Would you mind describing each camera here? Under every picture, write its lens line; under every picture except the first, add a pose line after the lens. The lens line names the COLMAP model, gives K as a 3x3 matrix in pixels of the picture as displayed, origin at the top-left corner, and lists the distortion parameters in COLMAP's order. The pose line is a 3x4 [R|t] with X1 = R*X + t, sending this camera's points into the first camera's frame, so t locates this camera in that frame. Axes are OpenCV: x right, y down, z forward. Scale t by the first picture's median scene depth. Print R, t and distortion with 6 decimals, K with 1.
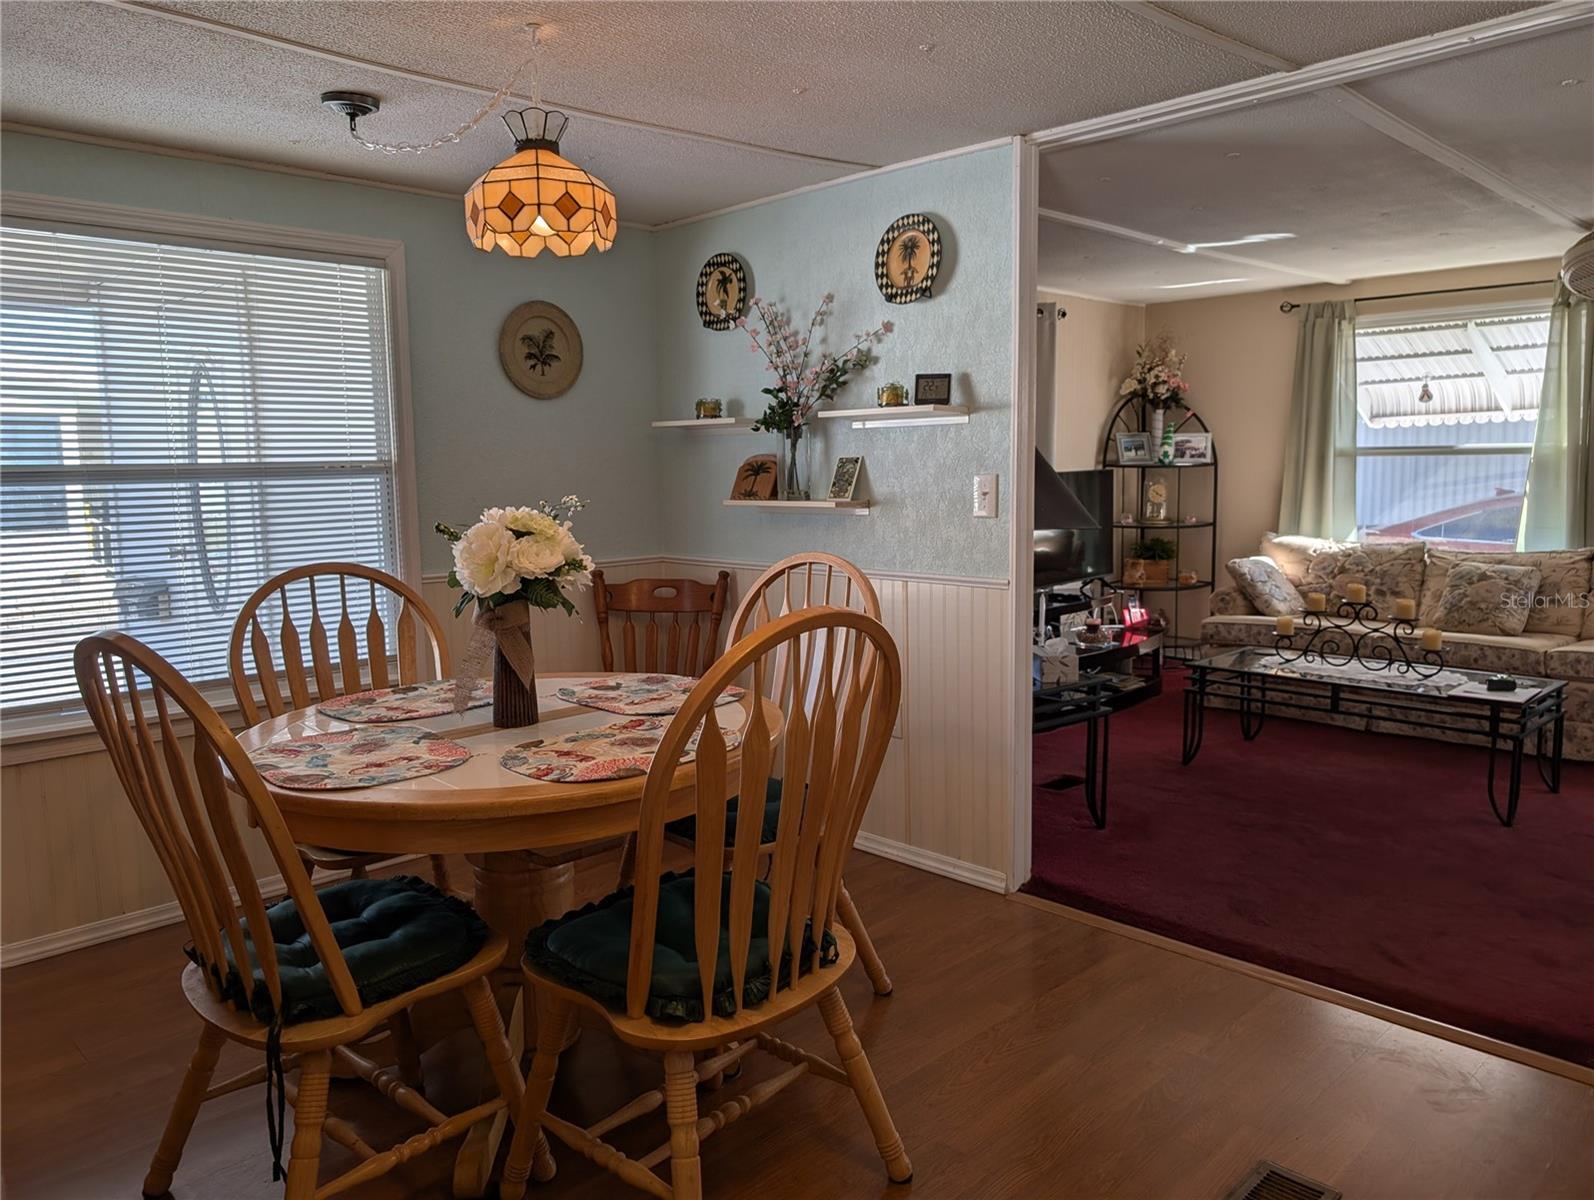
lens RADIAL K [[1194.4, 0, 797.5], [0, 1194.4, 585.1], [0, 0, 1]] dist [0.002091, 0.035784]
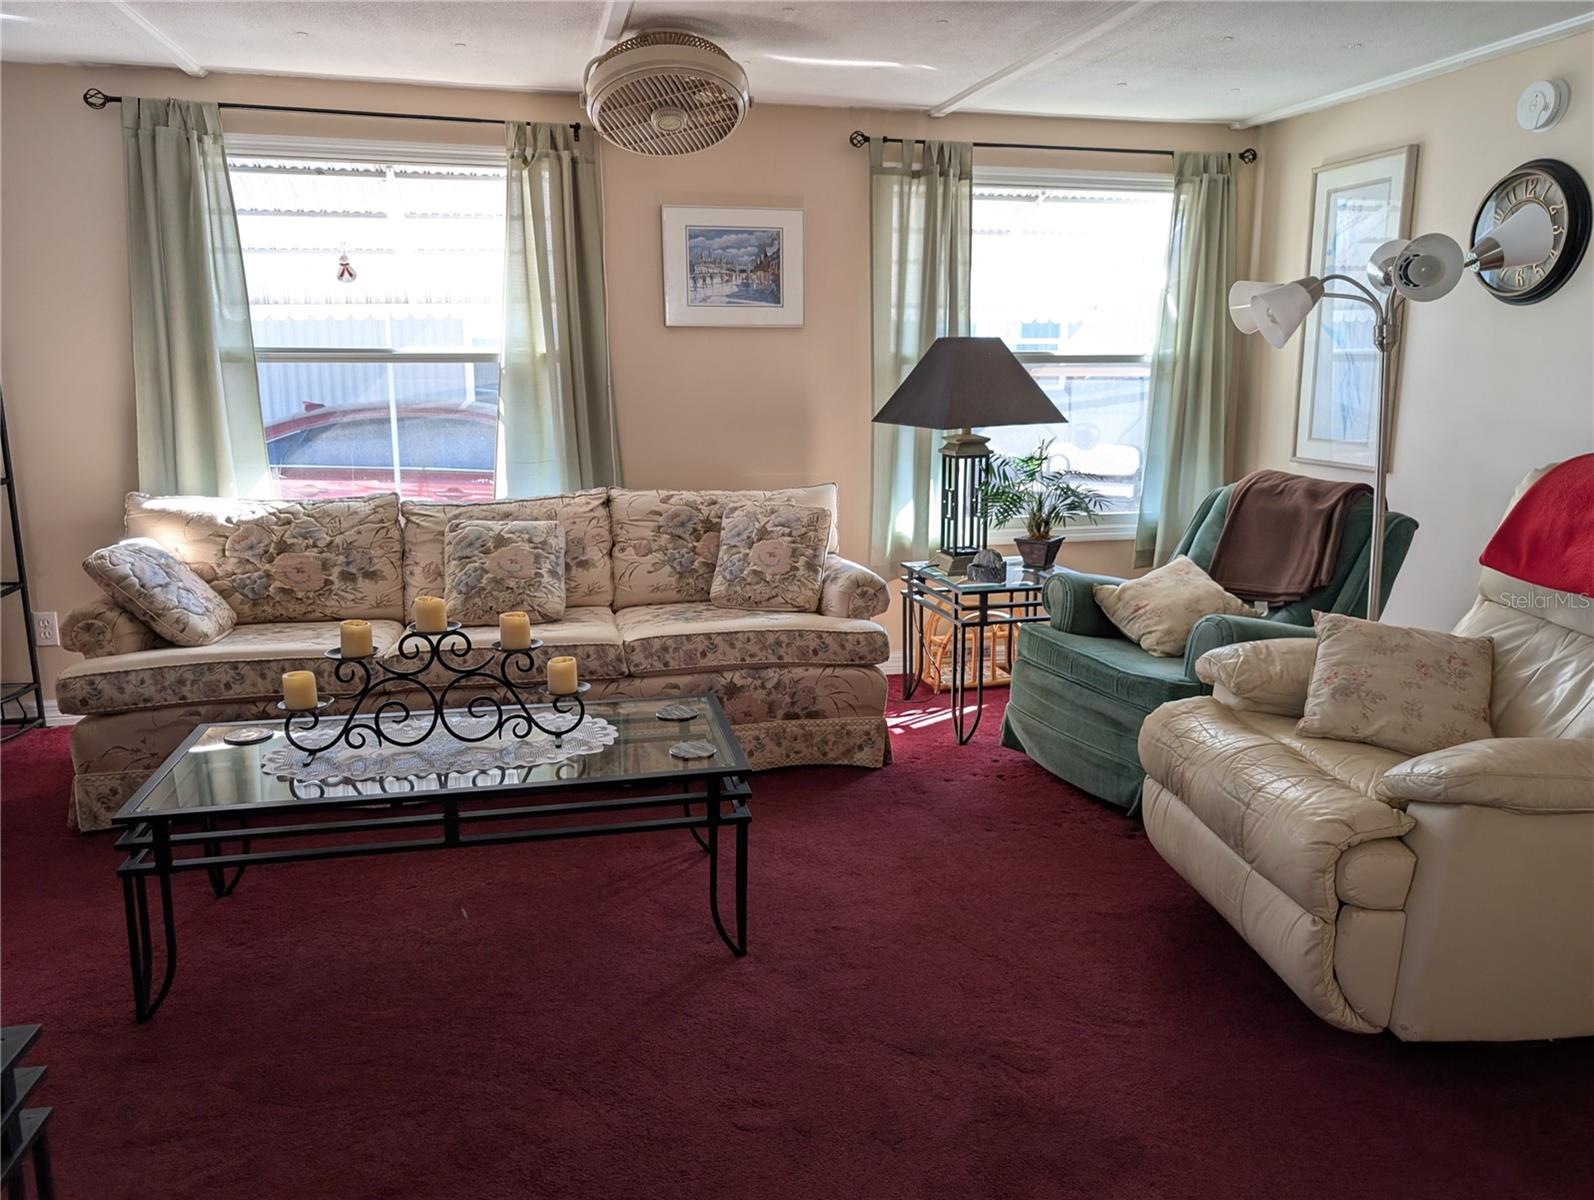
lens RADIAL K [[1157.1, 0, 828.6], [0, 1157.1, 606.2], [0, 0, 1]] dist [0.041570, -0.062102]
pose [[0.517393, -0.160865, 0.840492, 0.087878], [0.082375, 0.986974, 0.138192, -0.042508], [-0.851774, -0.002265, 0.523905, 0.438923]]
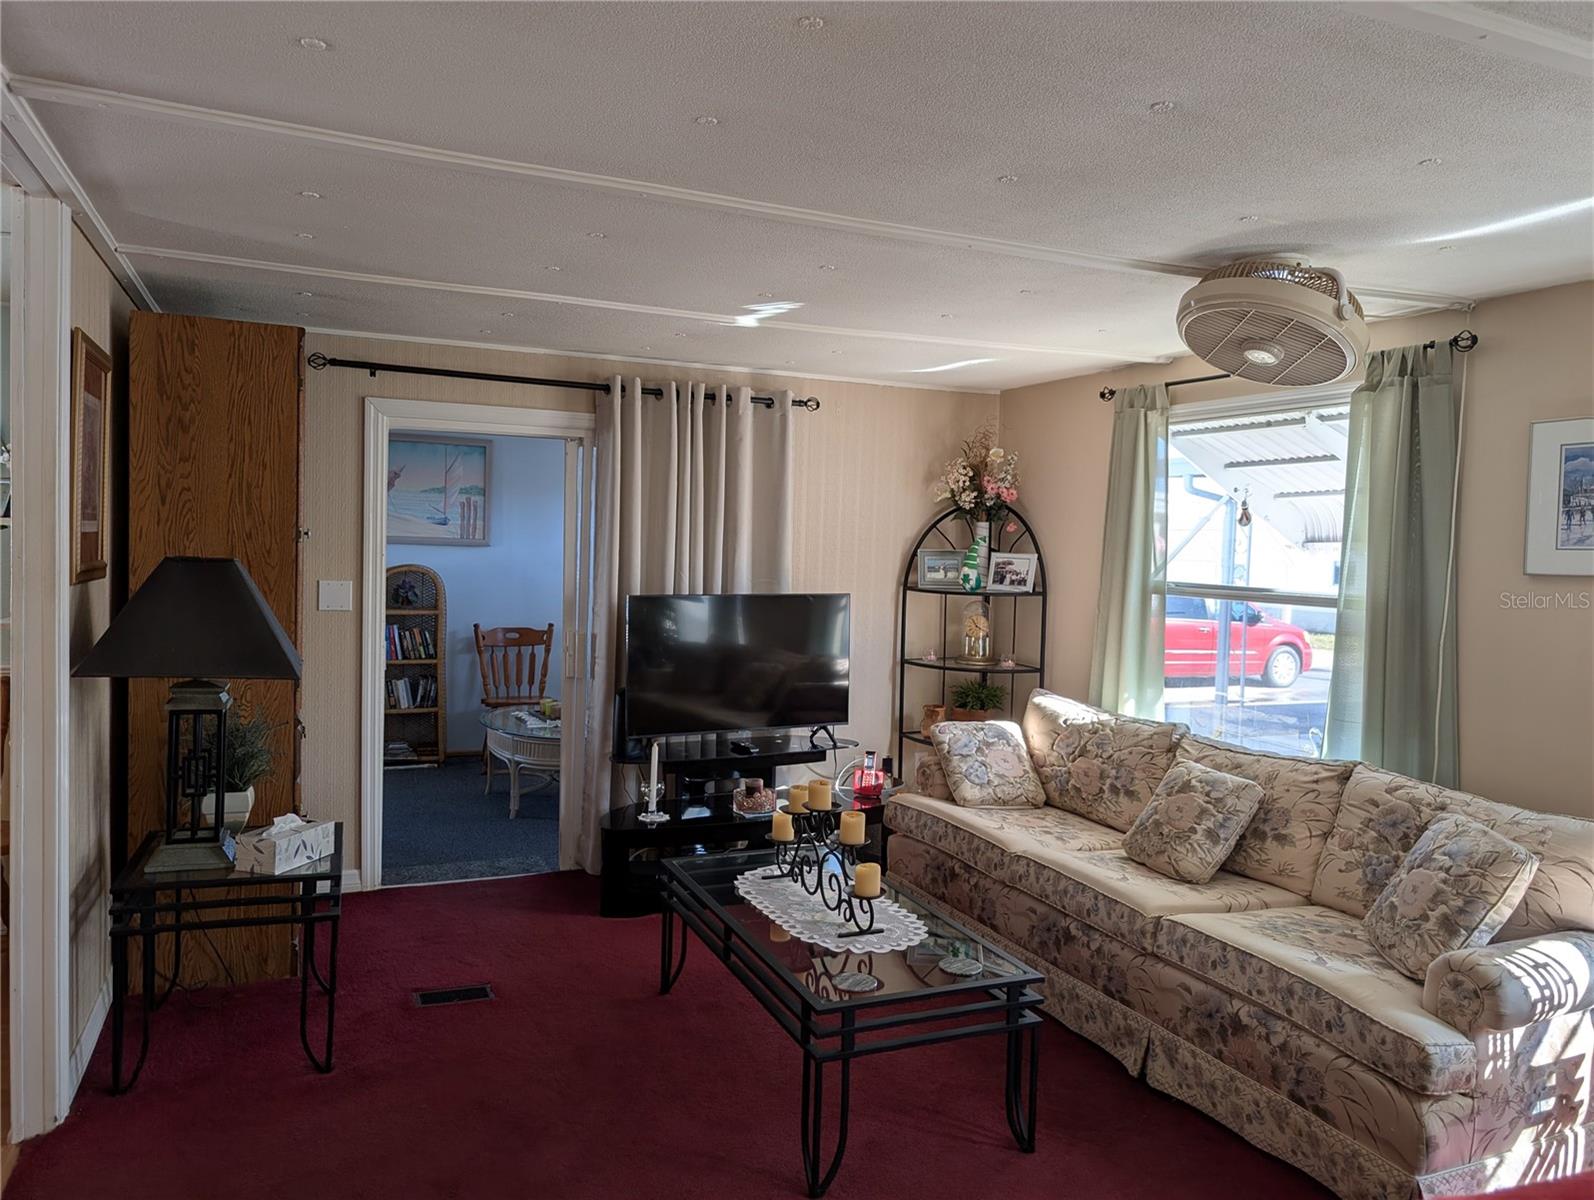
lens RADIAL K [[1167.7, 0, 797.0], [0, 1167.7, 600.0], [0, 0, 1]] dist [0.039343, -0.002790]
pose [[0.932188, 0.059013, -0.357131, 0.541339], [-0.079160, 0.995975, -0.042050, -0.060431], [0.353212, 0.067469, 0.933107, 0.268596]]
